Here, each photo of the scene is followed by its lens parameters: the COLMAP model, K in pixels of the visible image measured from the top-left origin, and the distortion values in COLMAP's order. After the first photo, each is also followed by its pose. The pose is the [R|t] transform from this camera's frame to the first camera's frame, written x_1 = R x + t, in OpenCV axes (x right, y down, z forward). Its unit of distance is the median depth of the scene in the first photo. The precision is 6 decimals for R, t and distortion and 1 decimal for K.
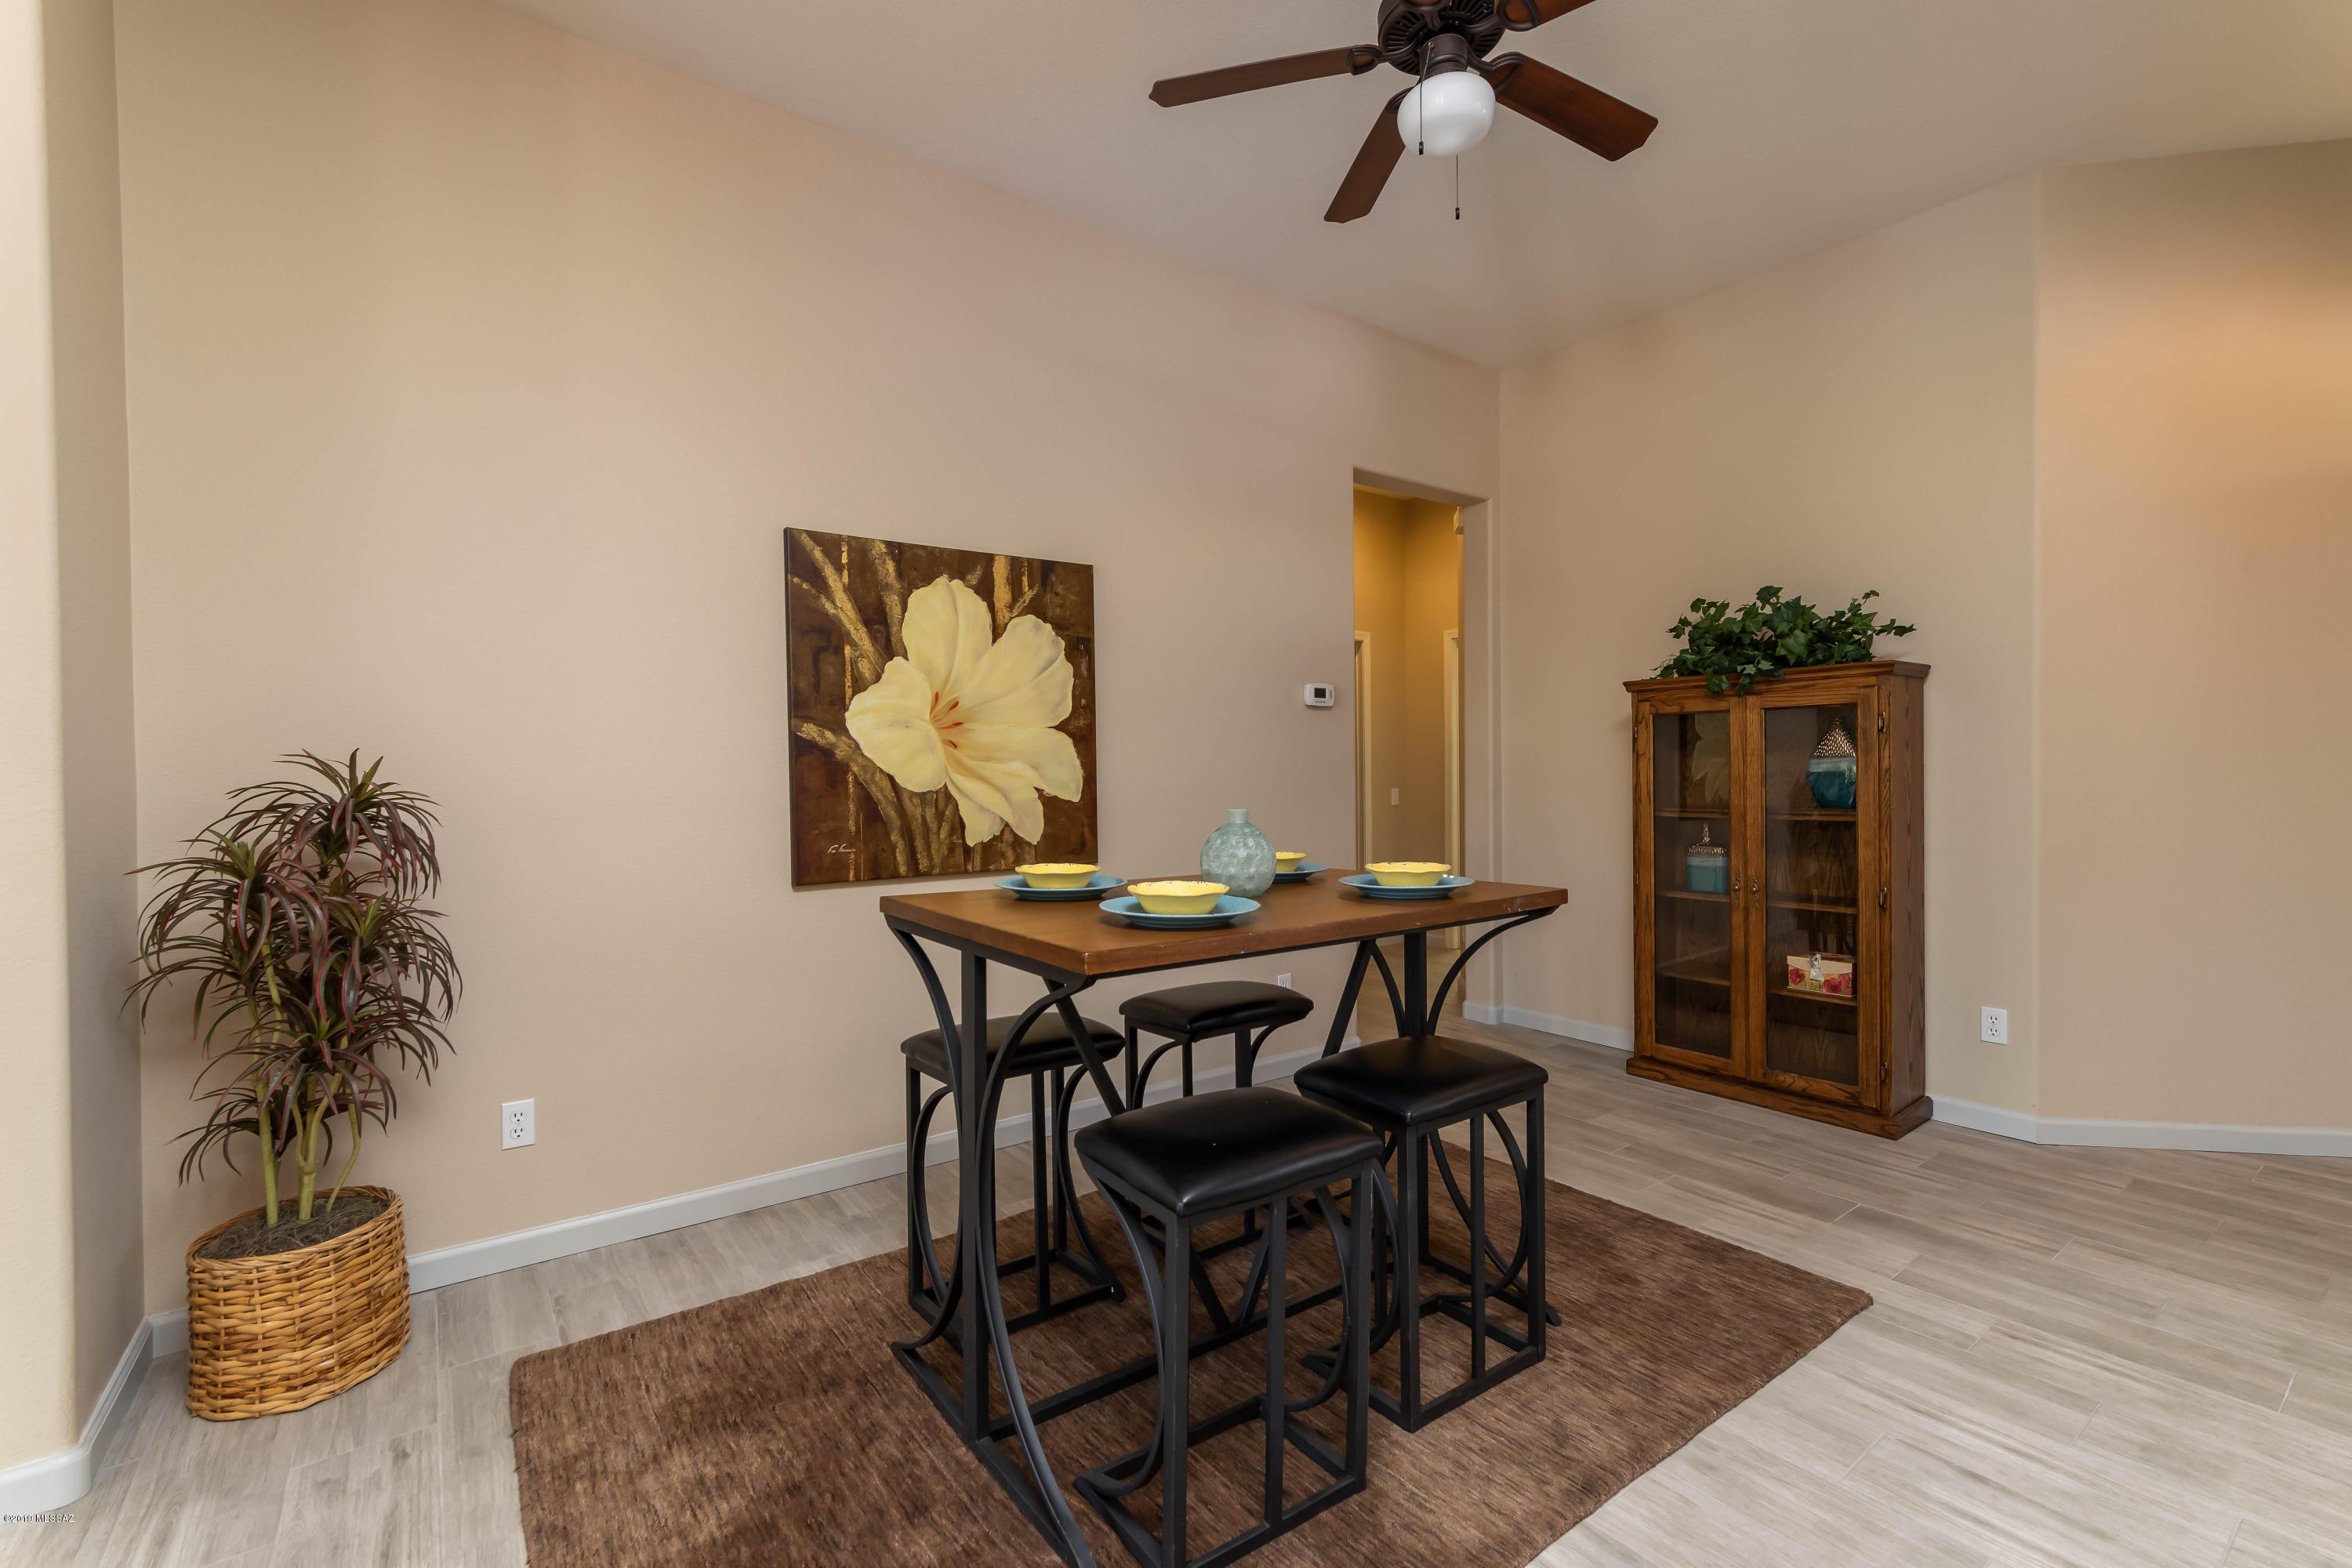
lens RADIAL K [[1021.9, 0, 1186.2], [0, 1021.9, 780.0], [0, 0, 1]] dist [-0.002709, 0.000629]
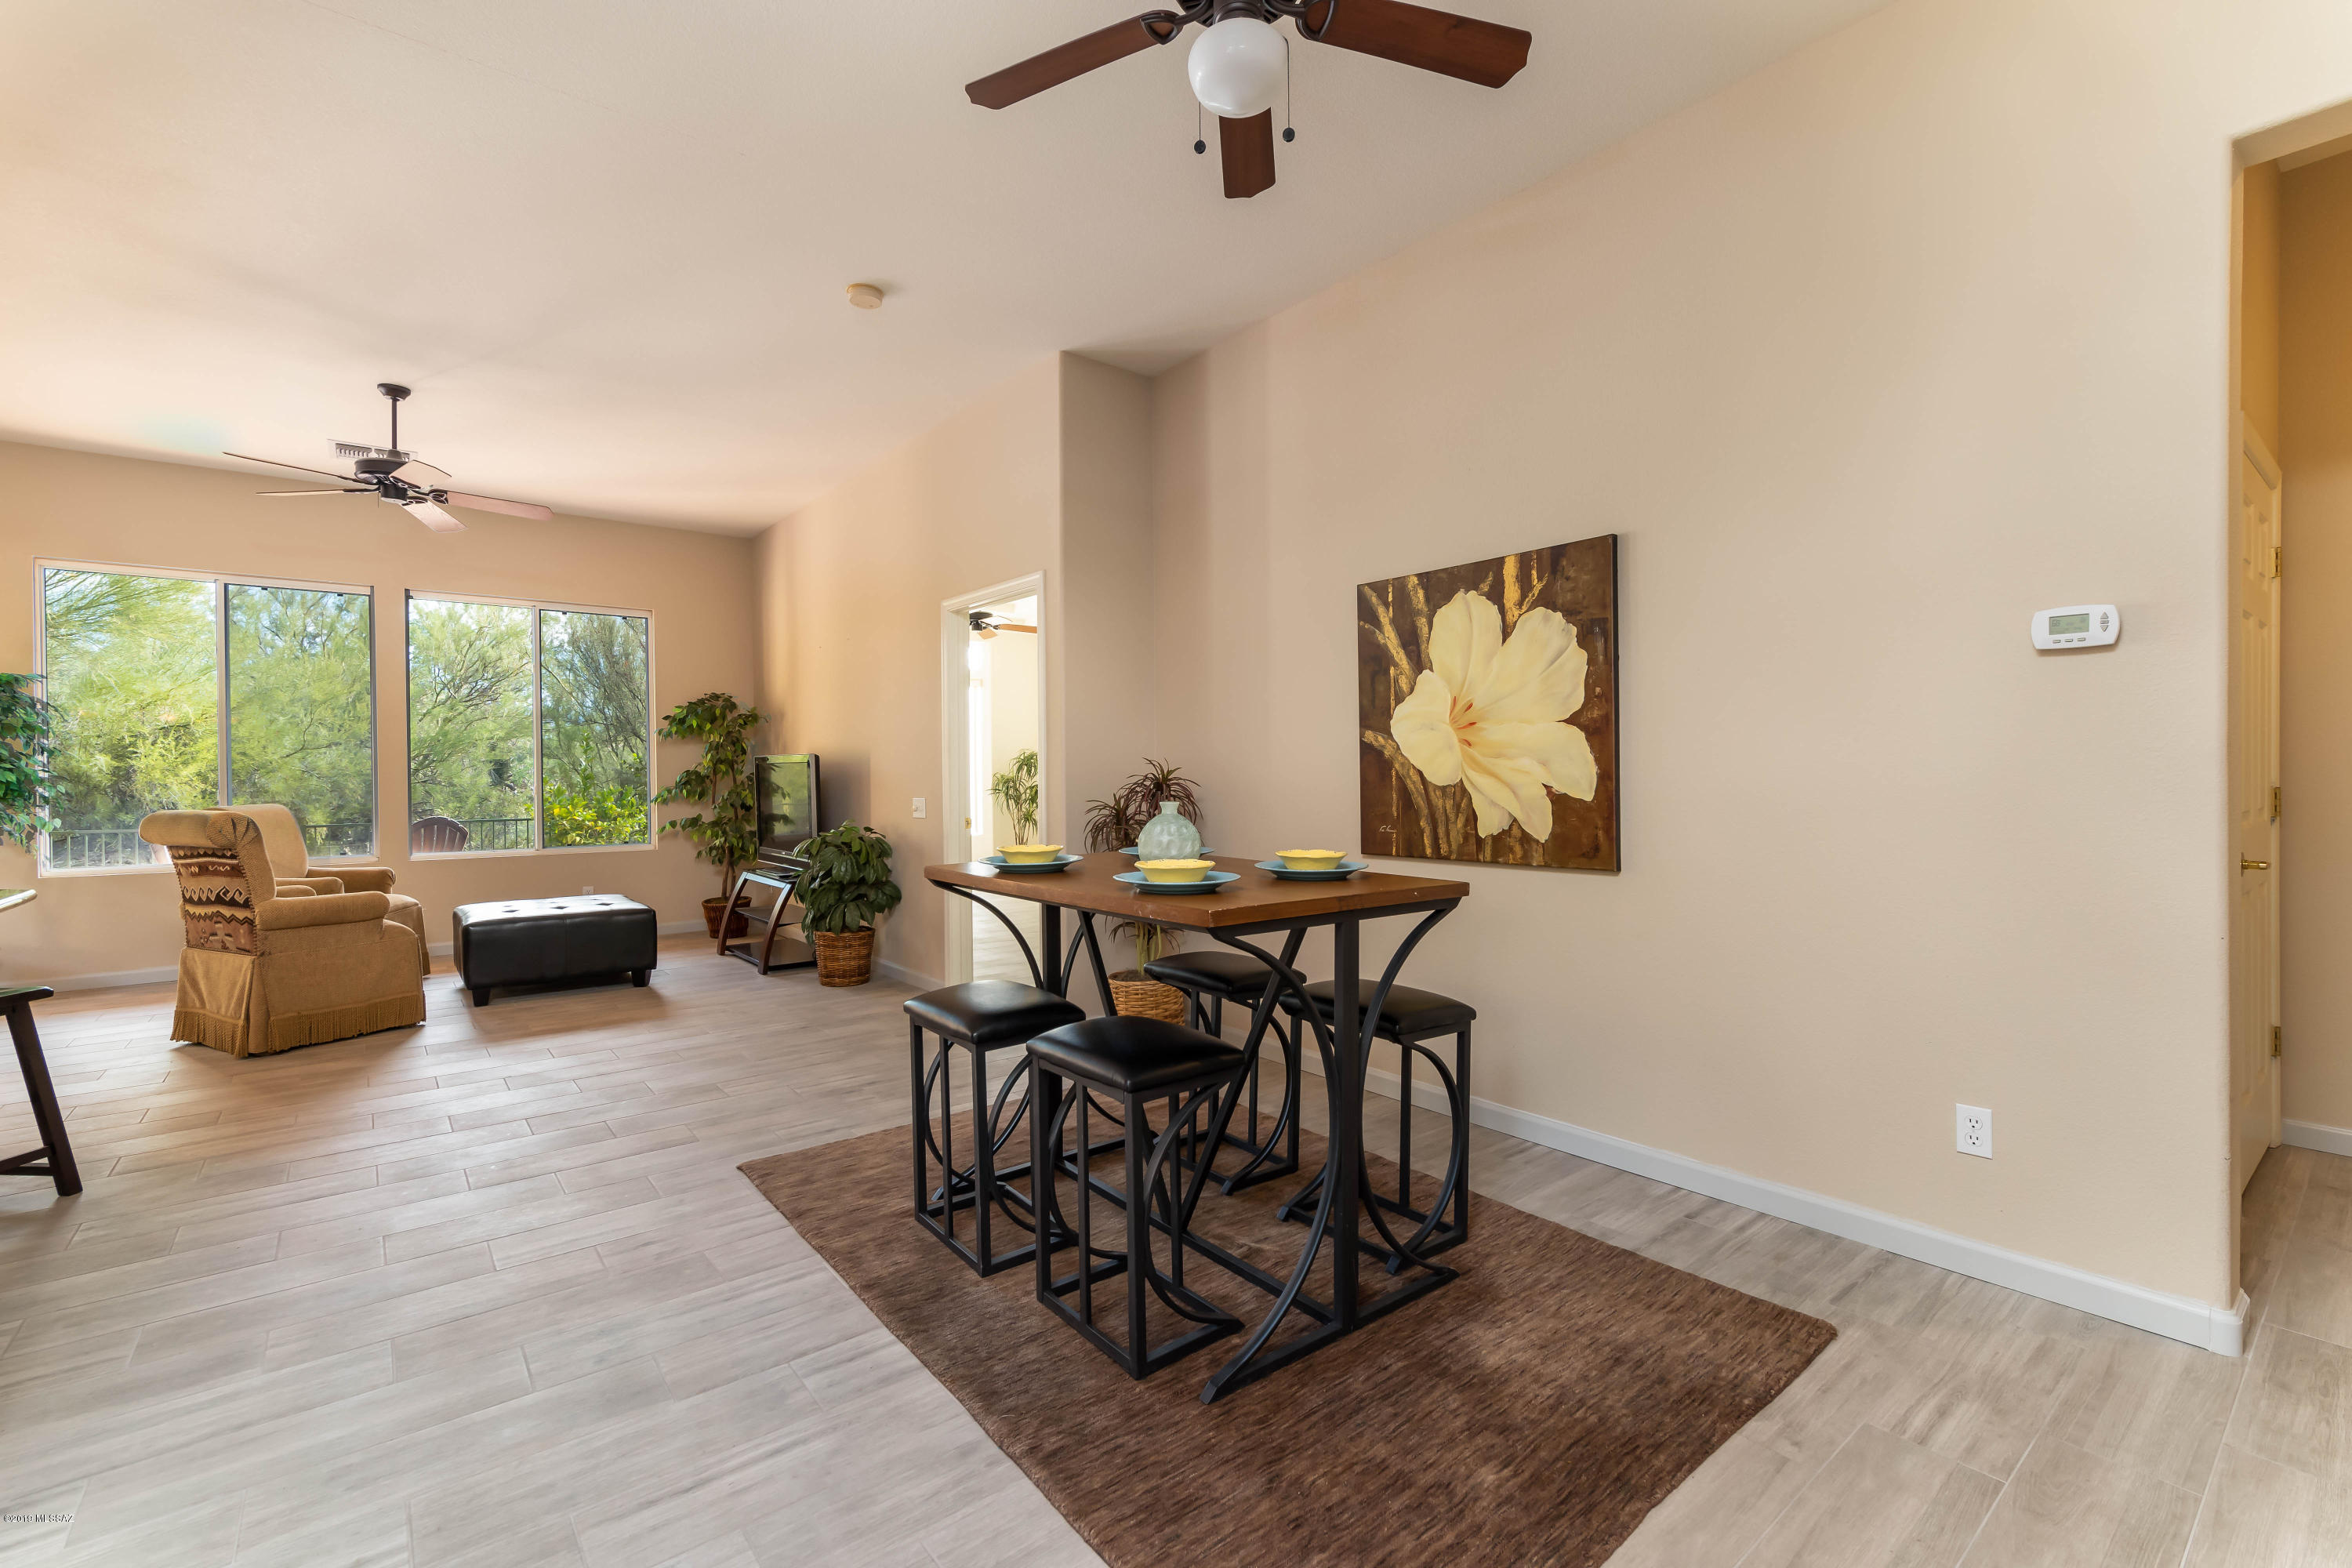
lens RADIAL K [[1021.9, 0, 1186.2], [0, 1021.9, 780.0], [0, 0, 1]] dist [-0.002709, 0.000629]
pose [[0.050662, 0.012875, -0.998633, 0.838816], [-0.007293, 0.999895, 0.012522, -0.006462], [0.998689, 0.006648, 0.050751, 0.636676]]
